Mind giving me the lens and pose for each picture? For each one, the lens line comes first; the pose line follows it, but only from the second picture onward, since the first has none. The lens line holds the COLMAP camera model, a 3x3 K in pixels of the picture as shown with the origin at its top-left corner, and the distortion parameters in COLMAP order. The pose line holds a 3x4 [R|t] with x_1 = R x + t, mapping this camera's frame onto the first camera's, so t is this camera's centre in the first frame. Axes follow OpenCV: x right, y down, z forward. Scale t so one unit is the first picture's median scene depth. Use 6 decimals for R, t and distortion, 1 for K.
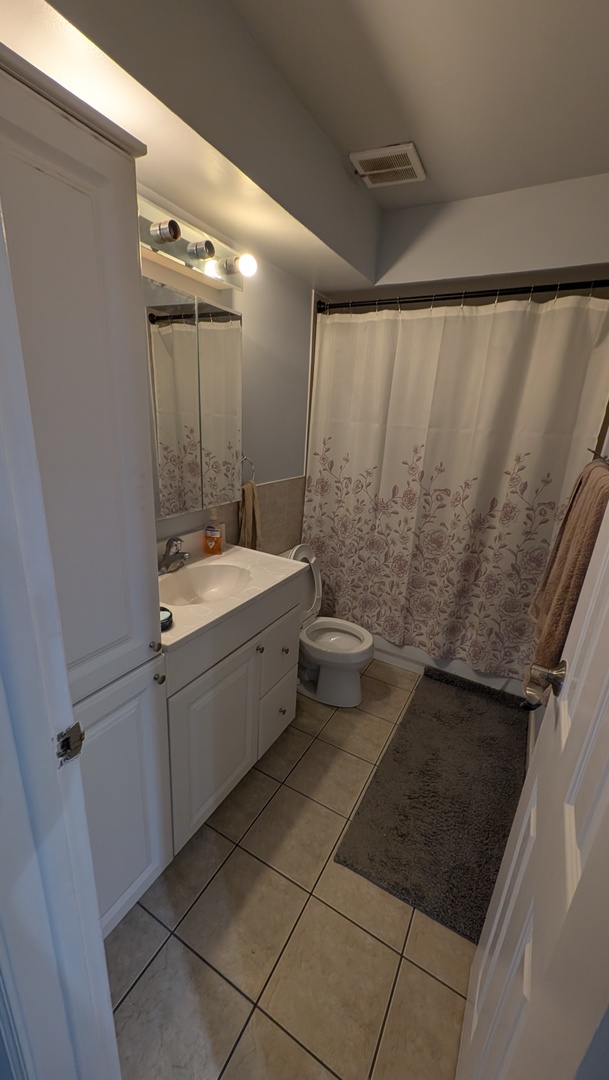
lens RADIAL K [[406.6, 0, 307.0], [0, 406.6, 540.8], [0, 0, 1]] dist [0.007583, -0.001668]
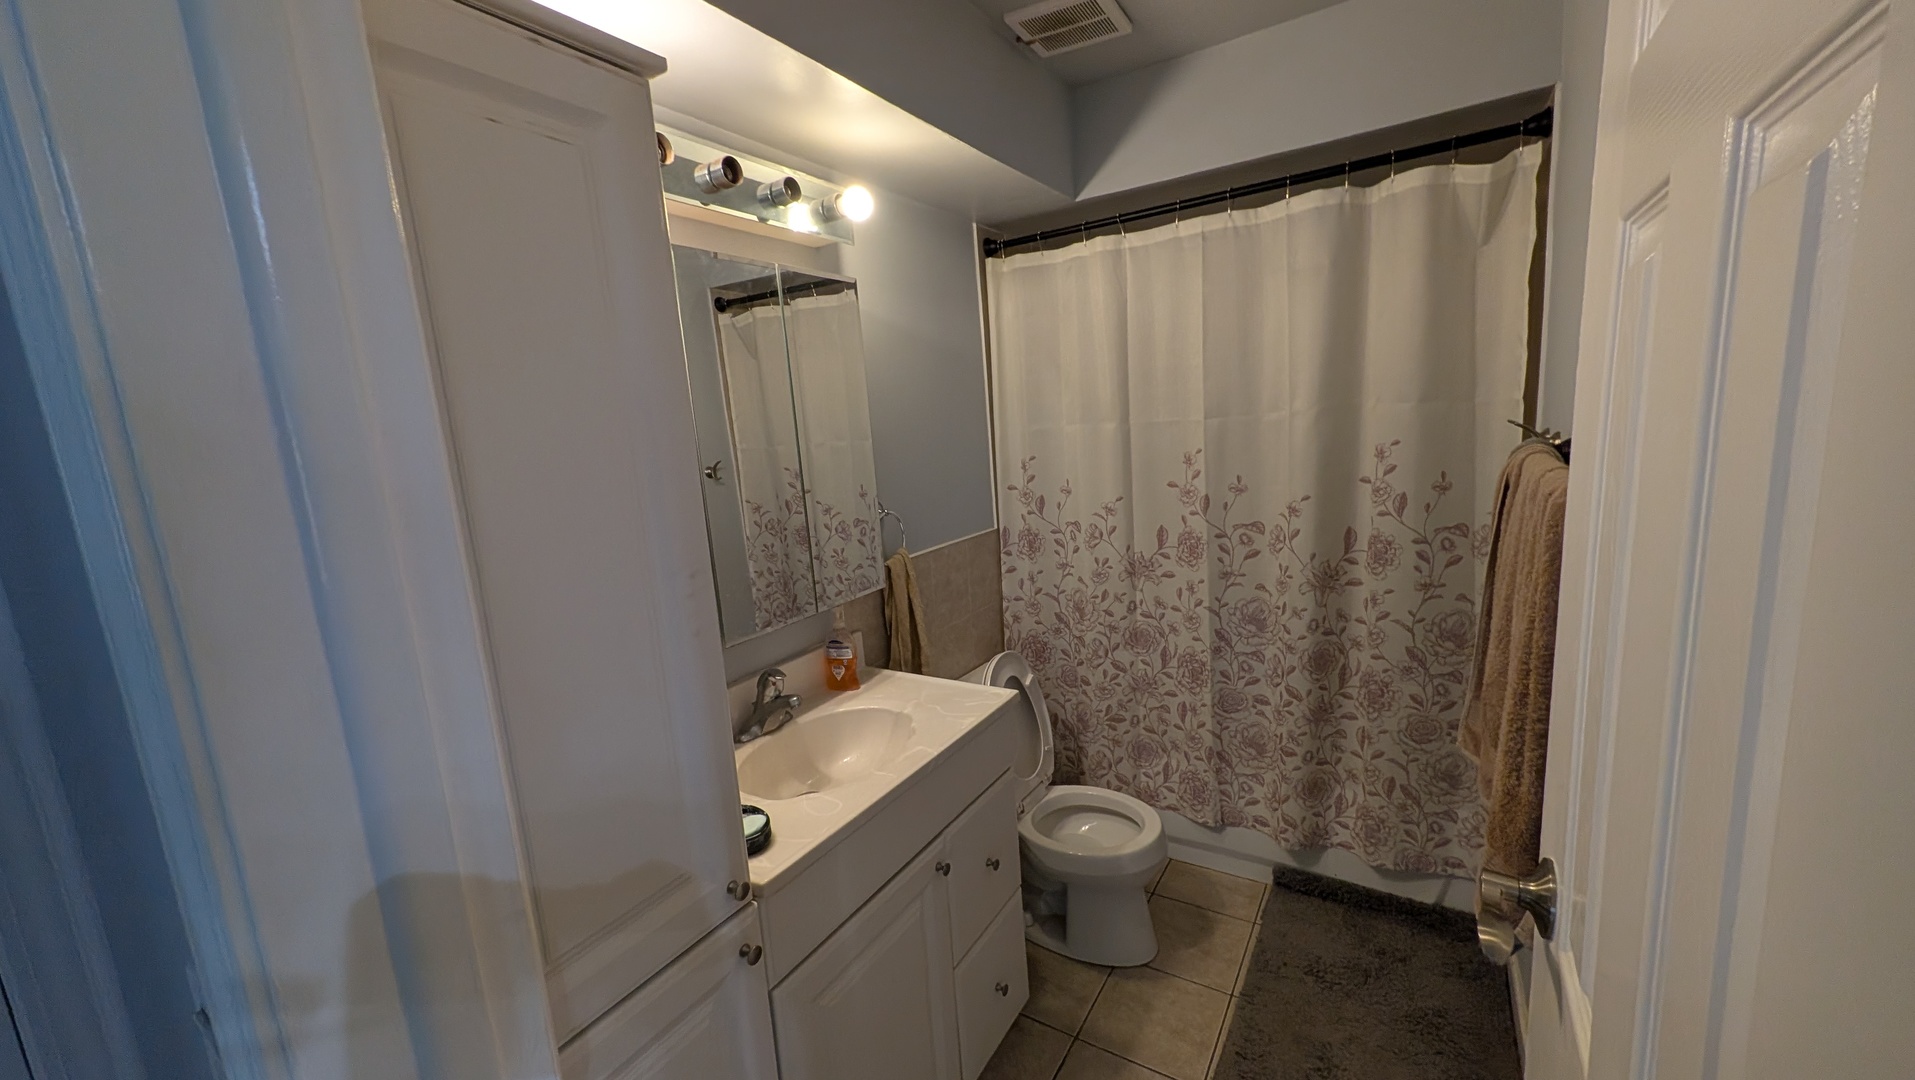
lens RADIAL K [[721.0, 0, 964.8], [0, 721.0, 531.5], [0, 0, 1]] dist [0.007583, -0.001668]
pose [[0.990742, -0.118778, -0.065741, 0.023195], [0.107974, 0.982962, -0.148751, -0.016907], [0.082289, 0.140275, 0.986687, 0.019228]]
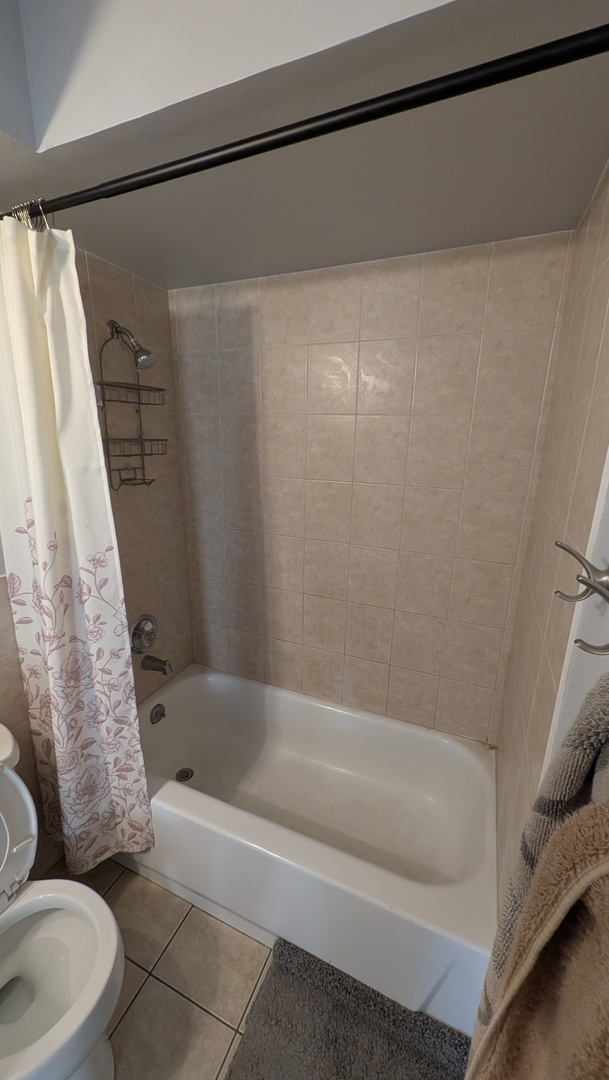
lens RADIAL K [[406.6, 0, 307.4], [0, 406.6, 539.4], [0, 0, 1]] dist [0.007583, -0.001668]
pose [[0.993799, -0.066790, 0.088895, 0.468161], [0.070748, 0.996604, -0.042141, -0.230997], [-0.085778, 0.048169, 0.995149, 0.700576]]
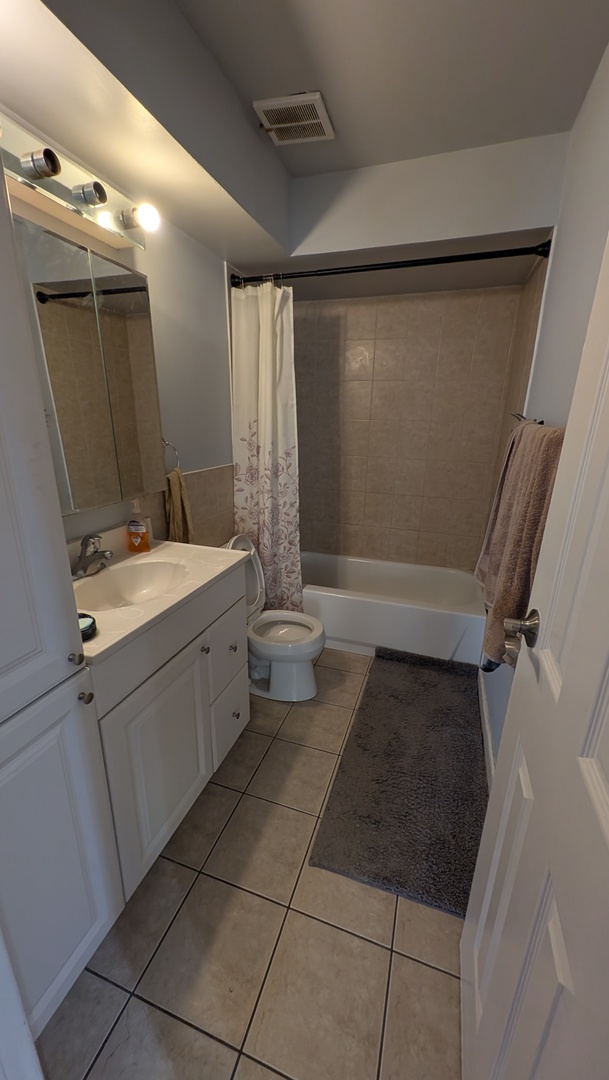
lens RADIAL K [[406.6, 0, 306.7], [0, 406.6, 540.9], [0, 0, 1]] dist [0.007583, -0.001668]
pose [[0.982318, -0.094310, 0.161734, -0.016438], [0.093954, 0.995528, 0.009866, 0.036261], [-0.161941, 0.005504, 0.986785, 0.071317]]
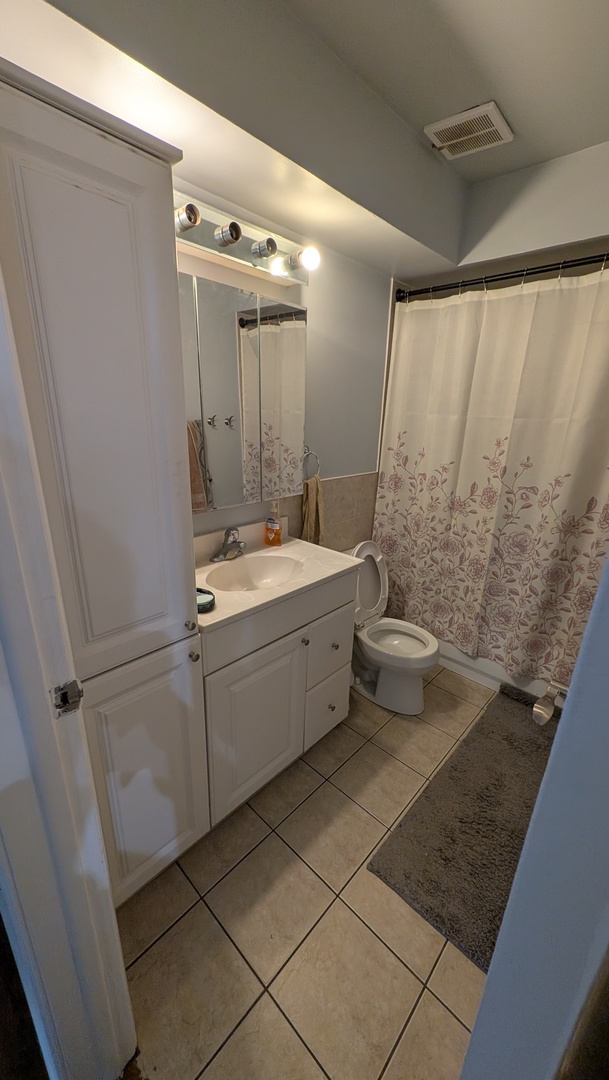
lens RADIAL K [[406.6, 0, 308.1], [0, 406.6, 541.0], [0, 0, 1]] dist [0.007583, -0.001668]
pose [[0.970708, 0.047431, -0.235534, 0.103648], [-0.047050, 0.998866, 0.007240, 0.009944], [0.235610, 0.004054, 0.971839, 0.023557]]
